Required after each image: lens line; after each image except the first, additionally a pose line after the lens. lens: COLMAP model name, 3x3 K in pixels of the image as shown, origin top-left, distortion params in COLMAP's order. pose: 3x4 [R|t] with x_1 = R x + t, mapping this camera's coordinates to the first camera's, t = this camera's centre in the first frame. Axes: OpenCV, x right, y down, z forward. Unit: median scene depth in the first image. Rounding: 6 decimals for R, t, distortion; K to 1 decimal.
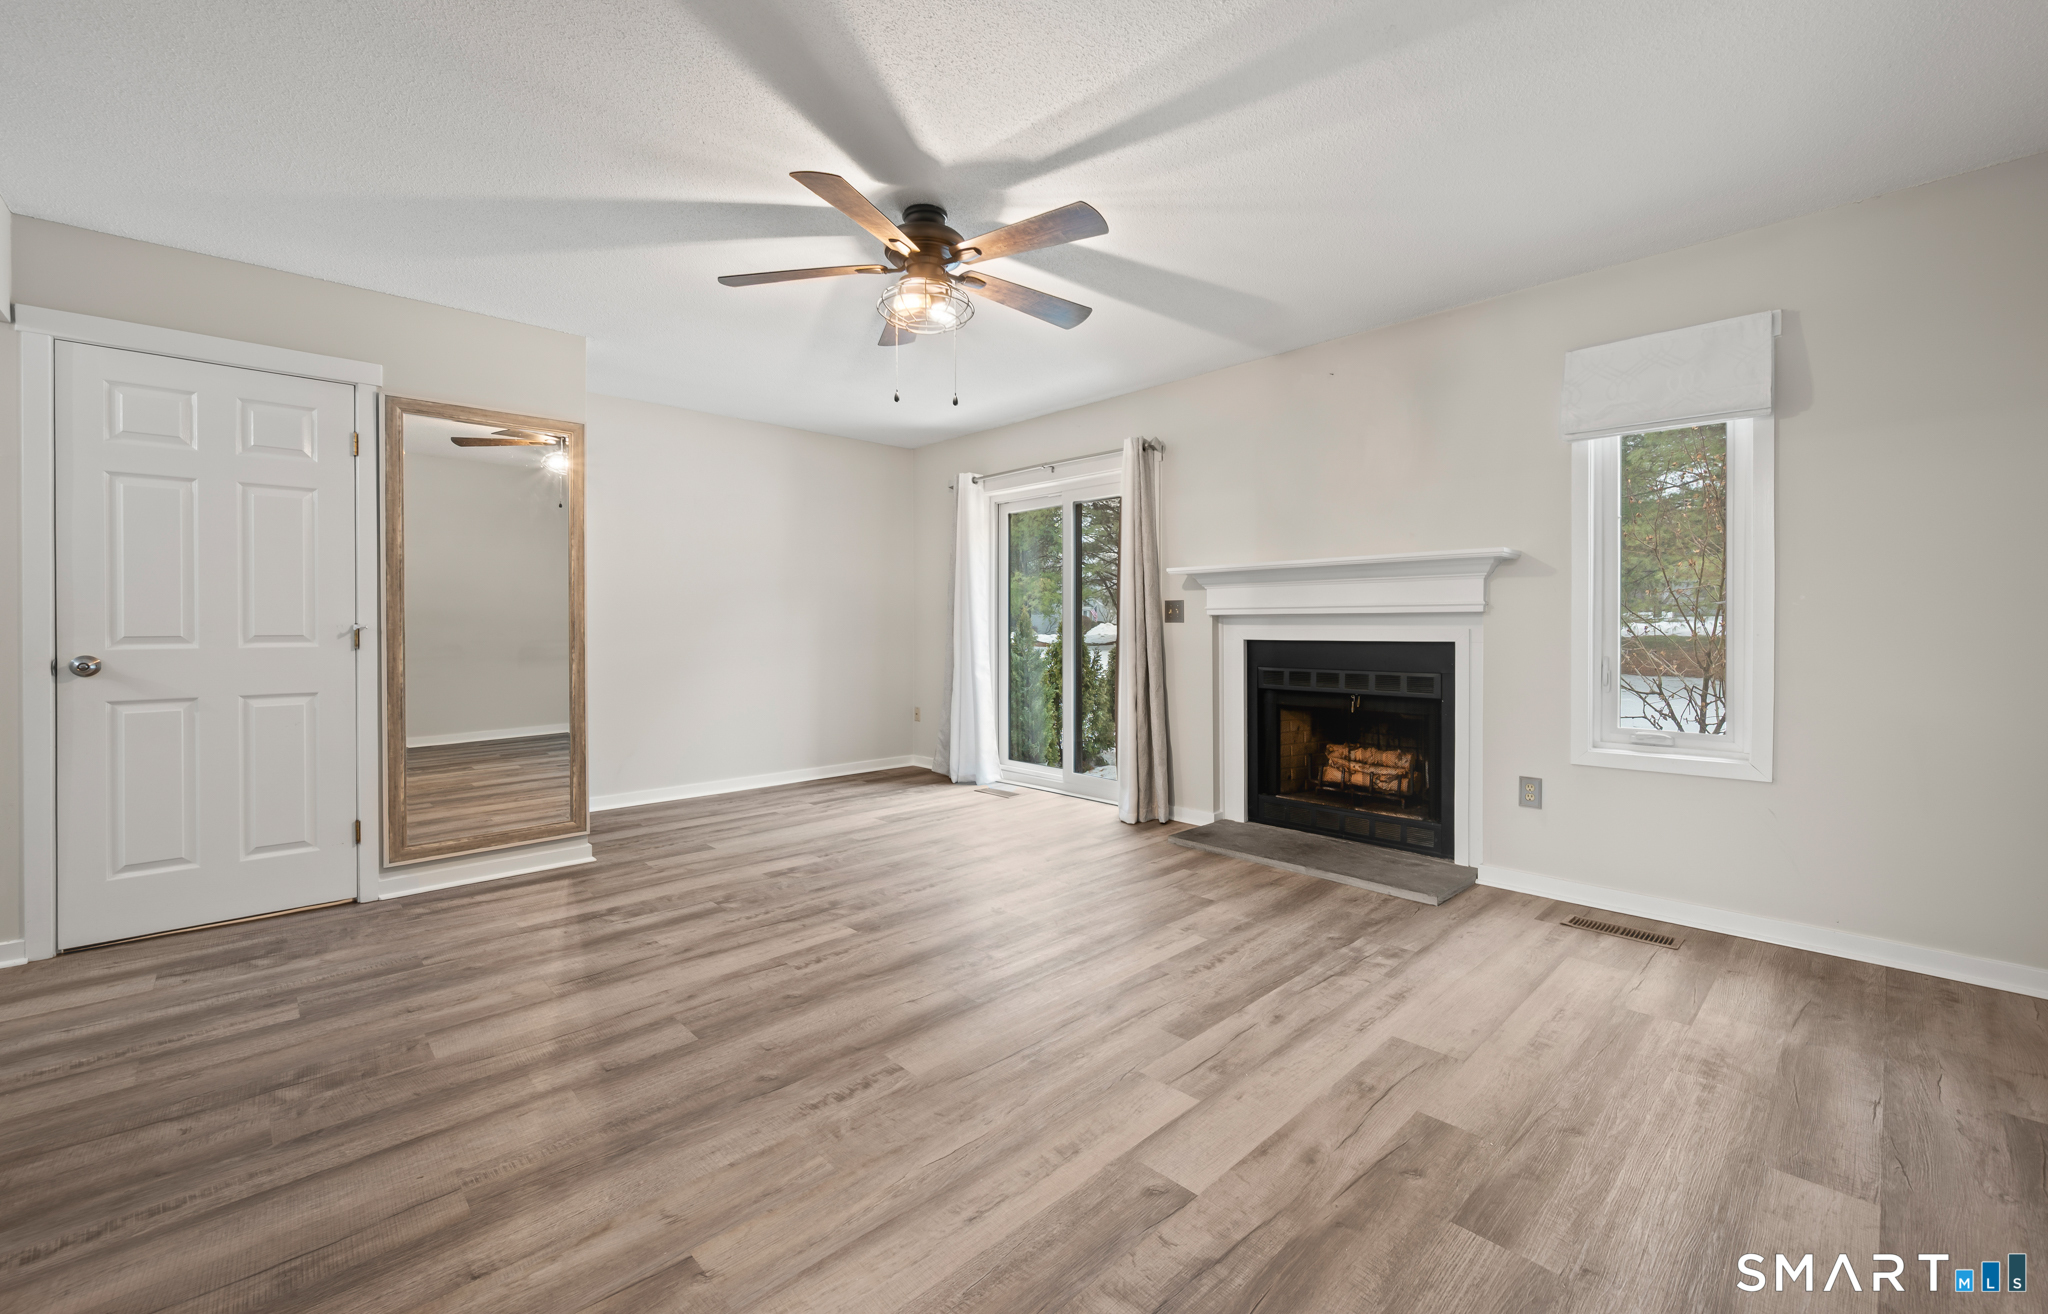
lens RADIAL K [[820.6, 0, 998.7], [0, 820.6, 635.1], [0, 0, 1]] dist [0.001117, -0.000574]
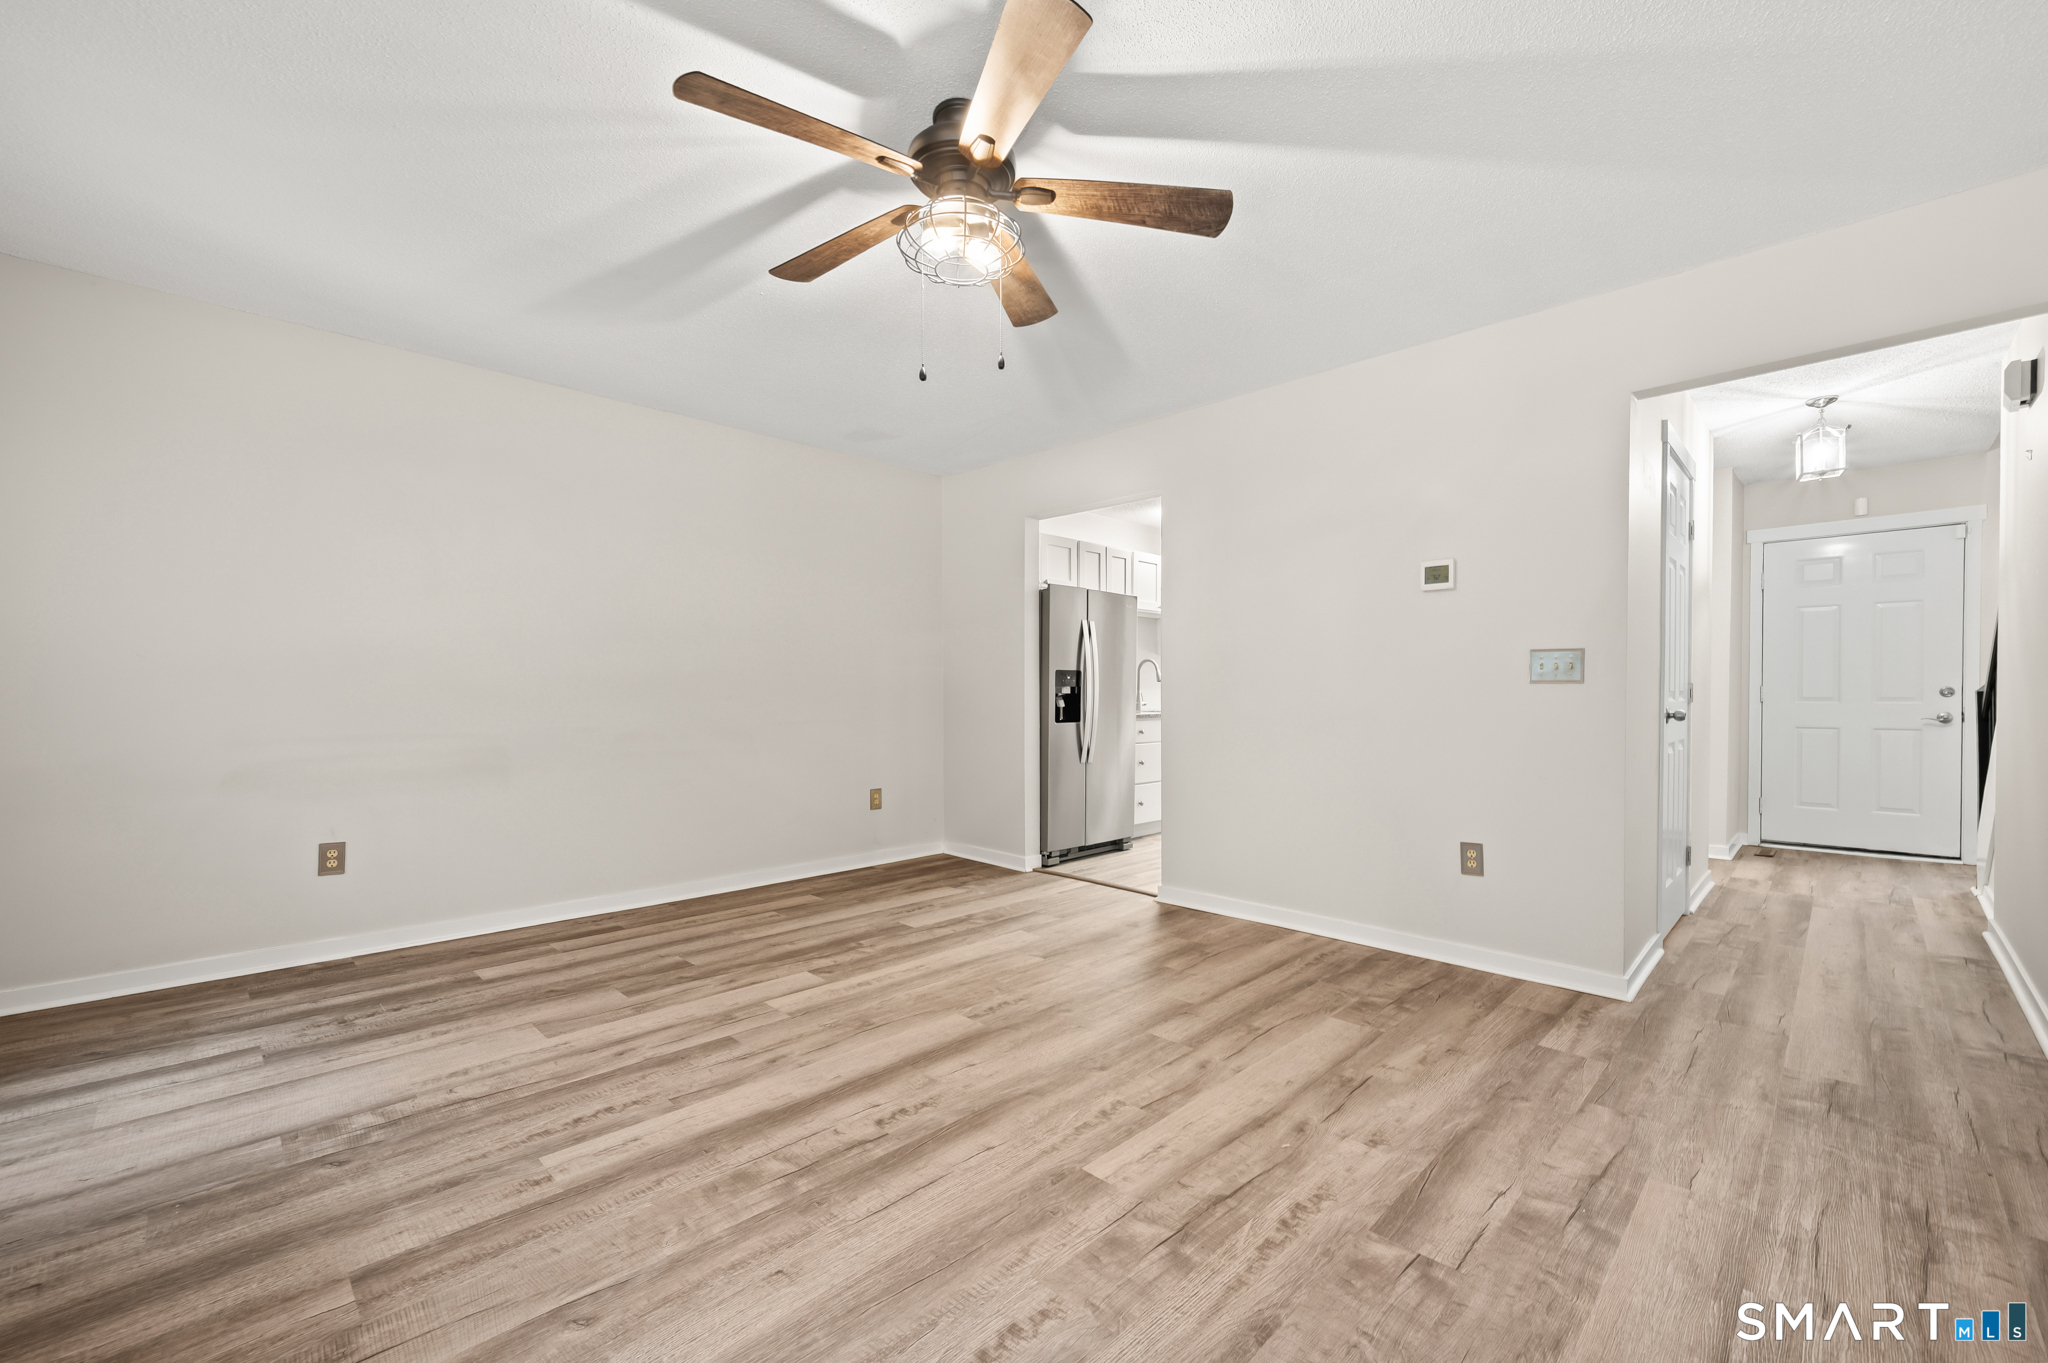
lens RADIAL K [[836.9, 0, 1015.7], [0, 836.9, 692.5], [0, 0, 1]] dist [-0.001953, 0.000967]
pose [[-0.998971, 0.001594, -0.045329, -0.091221], [0.001183, 0.999958, 0.009084, -0.006027], [0.045342, 0.009021, -0.998931, 1.601213]]
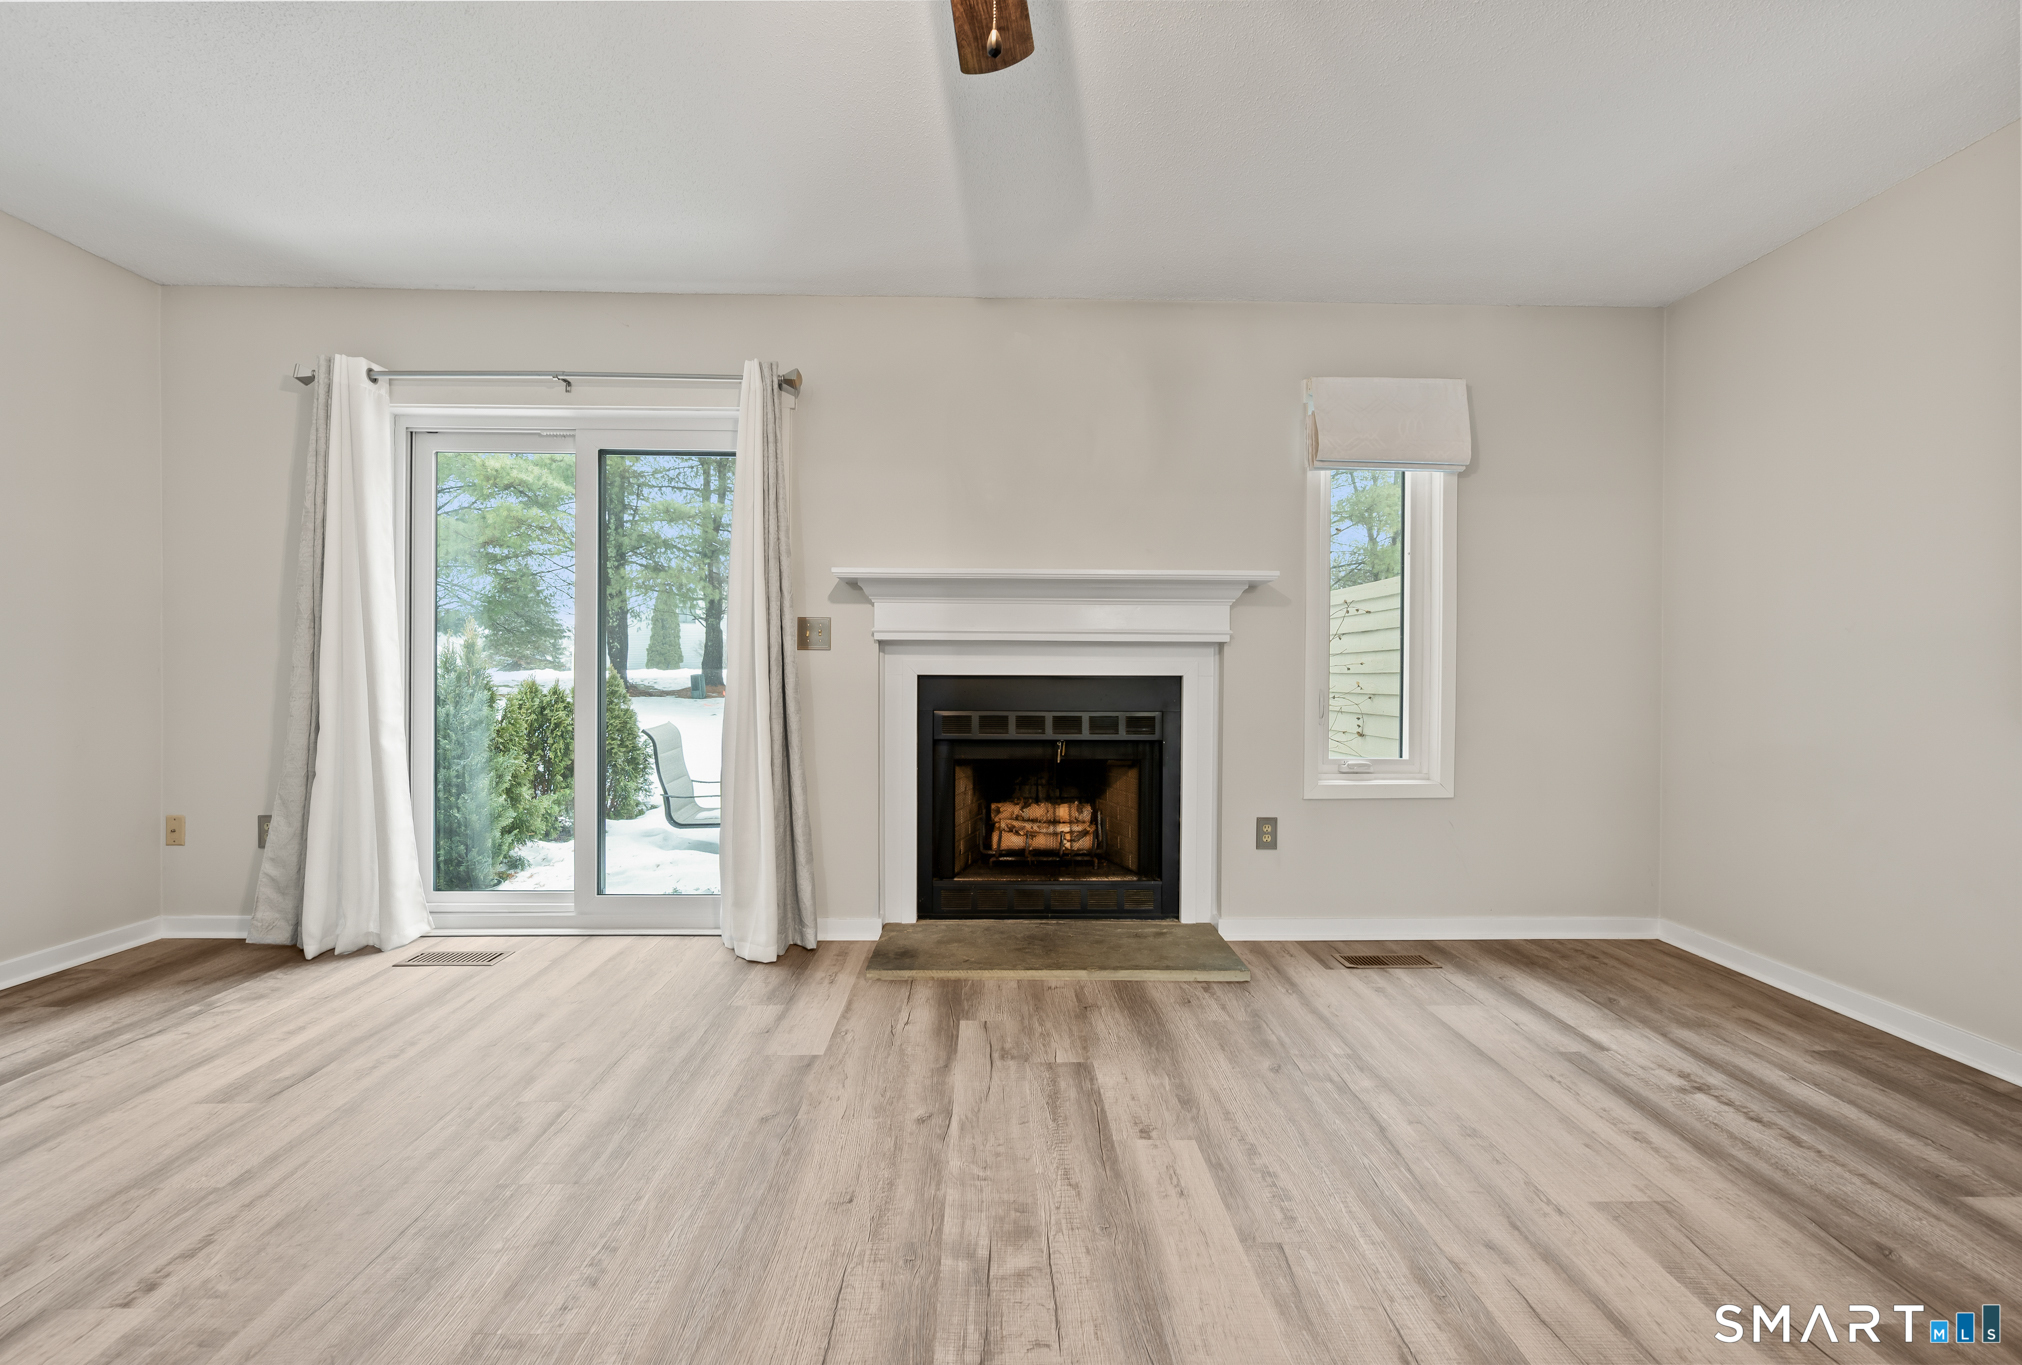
lens RADIAL K [[834.3, 0, 998.5], [0, 834.3, 678.6], [0, 0, 1]] dist [-0.001002, 0.000103]
pose [[0.664103, 0.000086, 0.747641, -0.310012], [0.001712, 0.999997, -0.001636, 0.015357], [-0.747639, 0.002367, 0.664101, 0.653144]]
